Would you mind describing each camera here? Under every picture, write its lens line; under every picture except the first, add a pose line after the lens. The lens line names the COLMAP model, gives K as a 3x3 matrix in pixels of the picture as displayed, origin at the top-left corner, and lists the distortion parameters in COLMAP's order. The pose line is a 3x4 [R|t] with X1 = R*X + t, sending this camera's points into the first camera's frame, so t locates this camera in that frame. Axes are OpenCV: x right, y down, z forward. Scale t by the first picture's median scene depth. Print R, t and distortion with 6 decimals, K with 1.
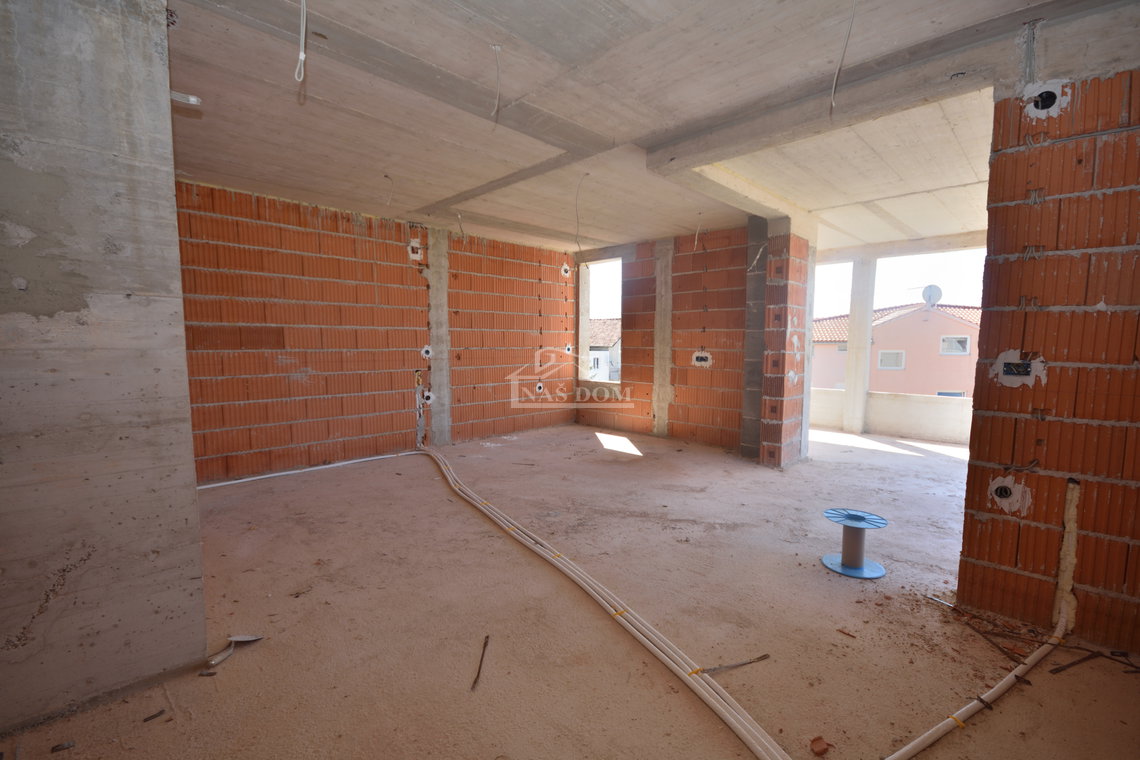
lens RADIAL K [[499.2, 0, 574.2], [0, 499.2, 383.2], [0, 0, 1]] dist [0.001909, -0.003826]
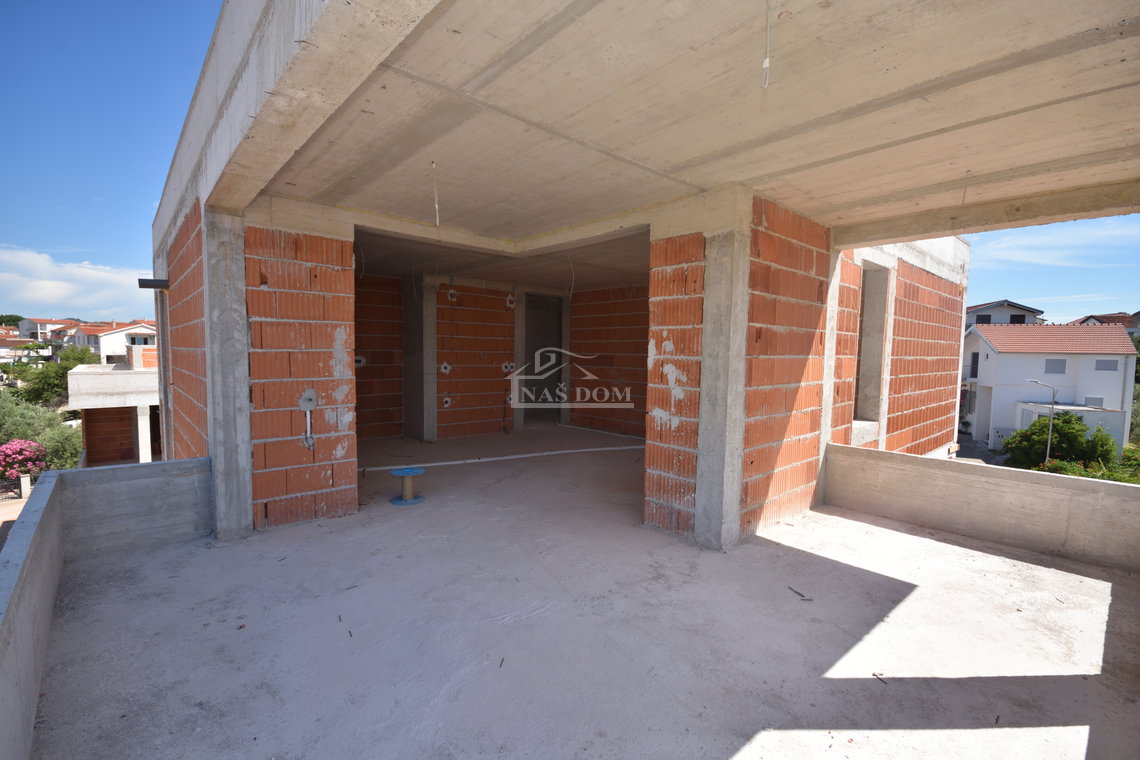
lens RADIAL K [[499.2, 0, 576.3], [0, 499.2, 383.9], [0, 0, 1]] dist [0.001909, -0.003826]
pose [[-0.046744, 0.057708, -0.997239, 1.054278], [-0.096021, 0.993447, 0.061990, -0.087138], [0.994281, 0.098654, -0.040897, 0.770326]]
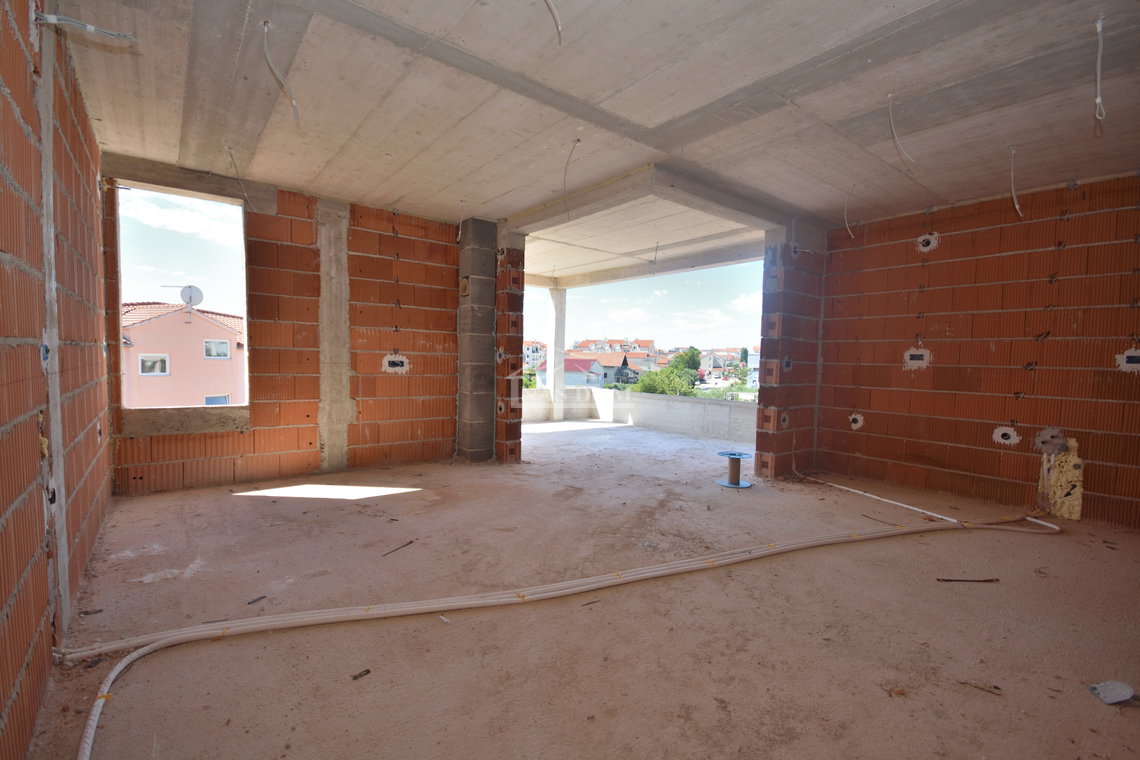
lens RADIAL K [[499.2, 0, 571.9], [0, 499.2, 383.4], [0, 0, 1]] dist [0.001909, -0.003826]
pose [[0.126905, -0.048484, 0.990729, -0.562578], [0.057684, 0.997475, 0.041425, -0.035091], [-0.990236, 0.051892, 0.129381, 0.632975]]
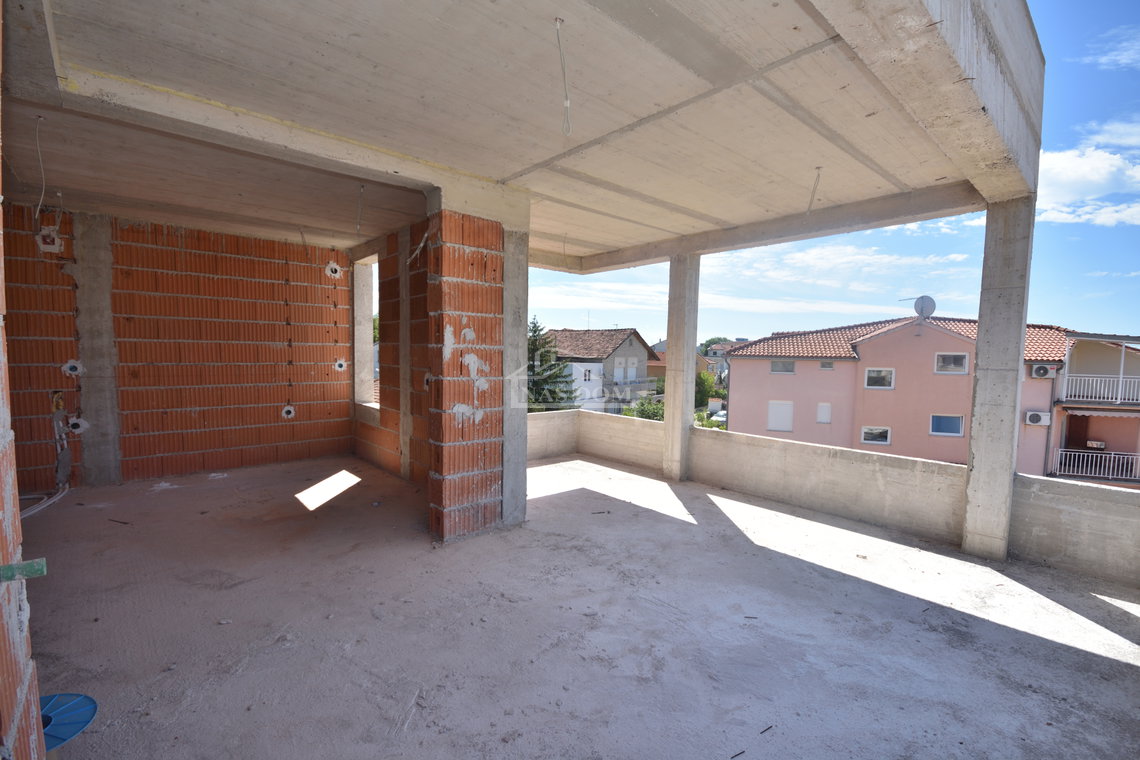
lens RADIAL K [[499.2, 0, 571.1], [0, 499.2, 384.3], [0, 0, 1]] dist [0.001909, -0.003826]
pose [[0.997887, 0.018120, -0.062389, 0.545179], [-0.019276, 0.999653, -0.017979, -0.037955], [0.062042, 0.019143, 0.997890, 0.259711]]
